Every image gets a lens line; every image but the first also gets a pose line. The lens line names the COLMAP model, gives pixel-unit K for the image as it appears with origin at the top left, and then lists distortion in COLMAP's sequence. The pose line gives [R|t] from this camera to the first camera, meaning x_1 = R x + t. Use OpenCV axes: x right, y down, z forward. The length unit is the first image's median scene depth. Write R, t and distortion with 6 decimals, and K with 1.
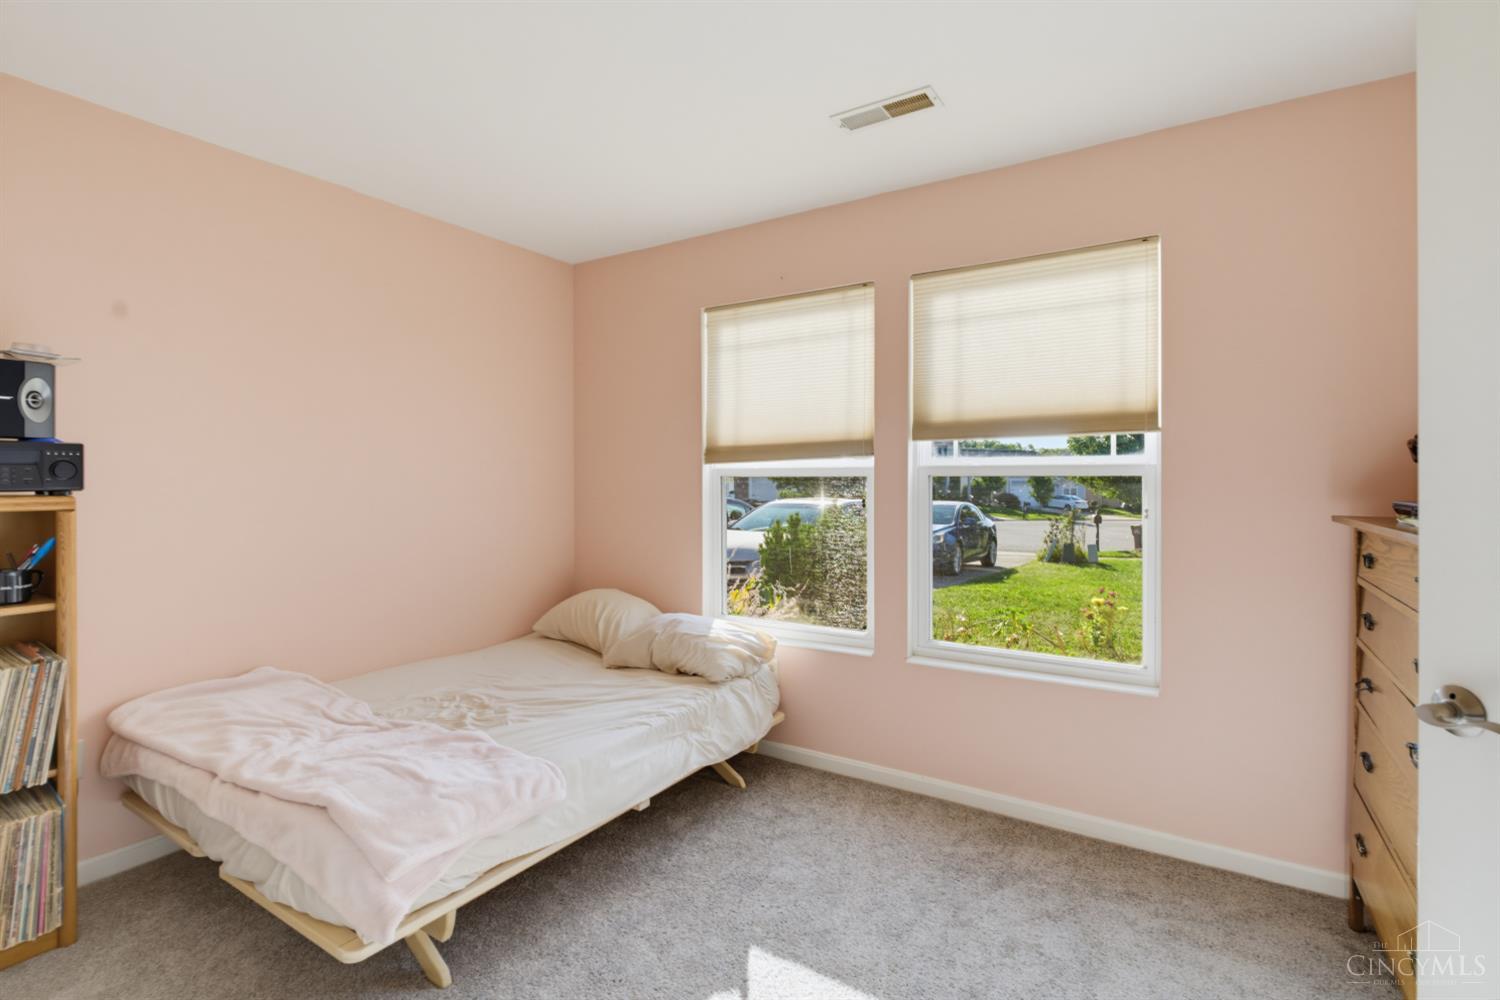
lens RADIAL K [[709.0, 0, 744.9], [0, 709.0, 487.2], [0, 0, 1]] dist [-0.011274, 0.004703]
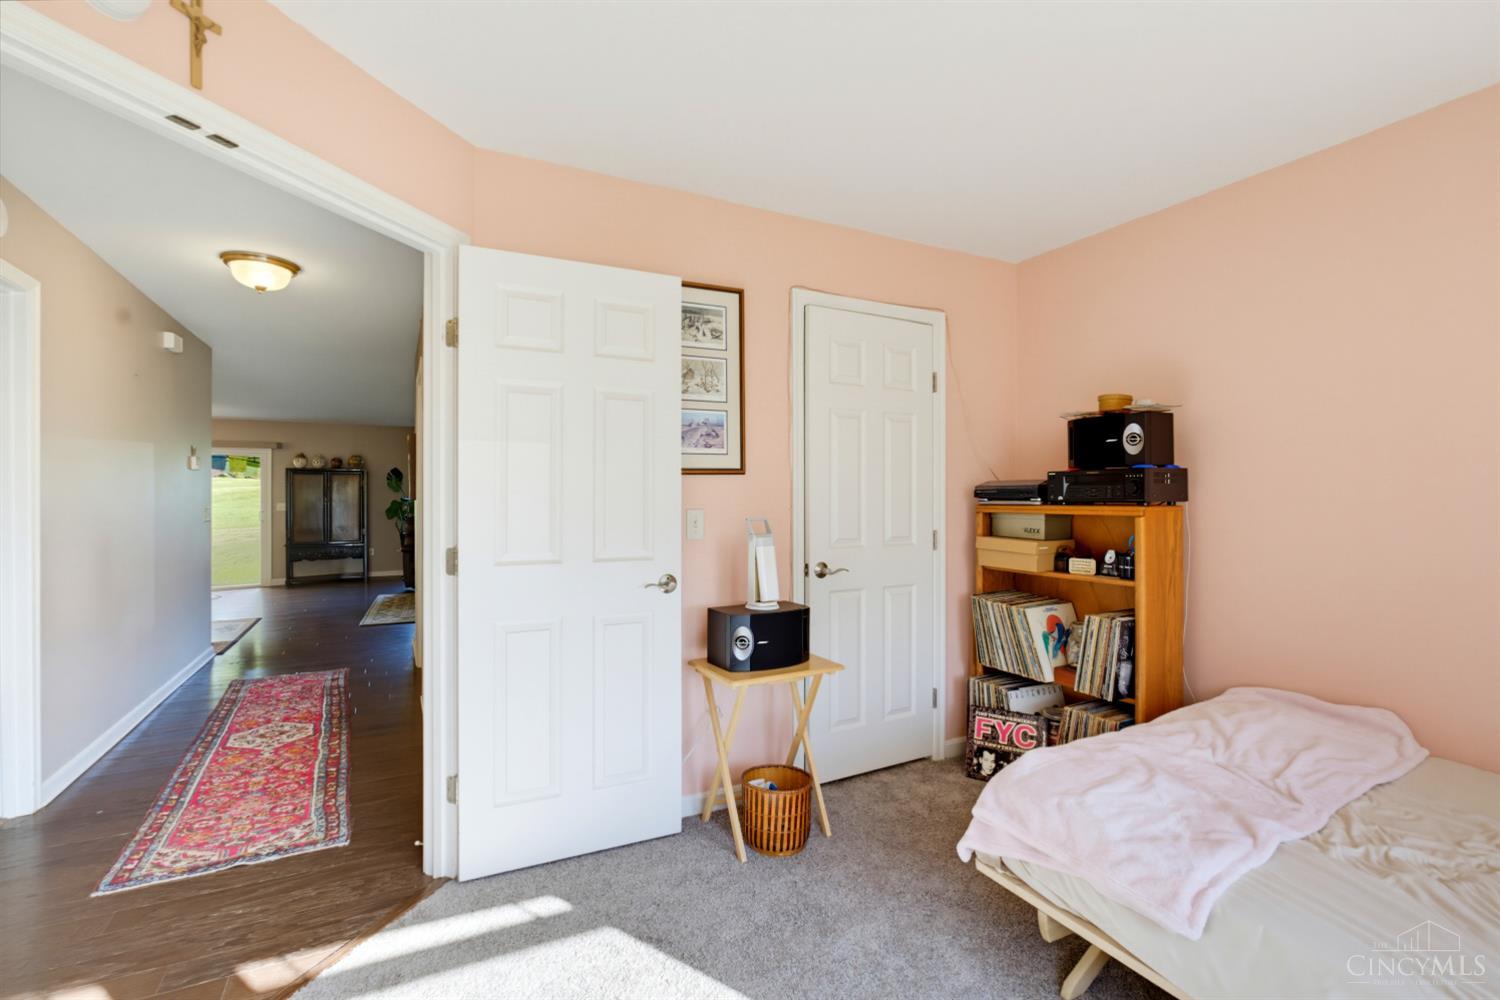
lens RADIAL K [[709.0, 0, 748.0], [0, 709.0, 497.3], [0, 0, 1]] dist [-0.011274, 0.004703]
pose [[-0.511630, 0.001568, -0.859205, 0.639867], [-0.007014, 0.999957, 0.006001, -0.007787], [0.859177, 0.009096, -0.511597, 1.064407]]
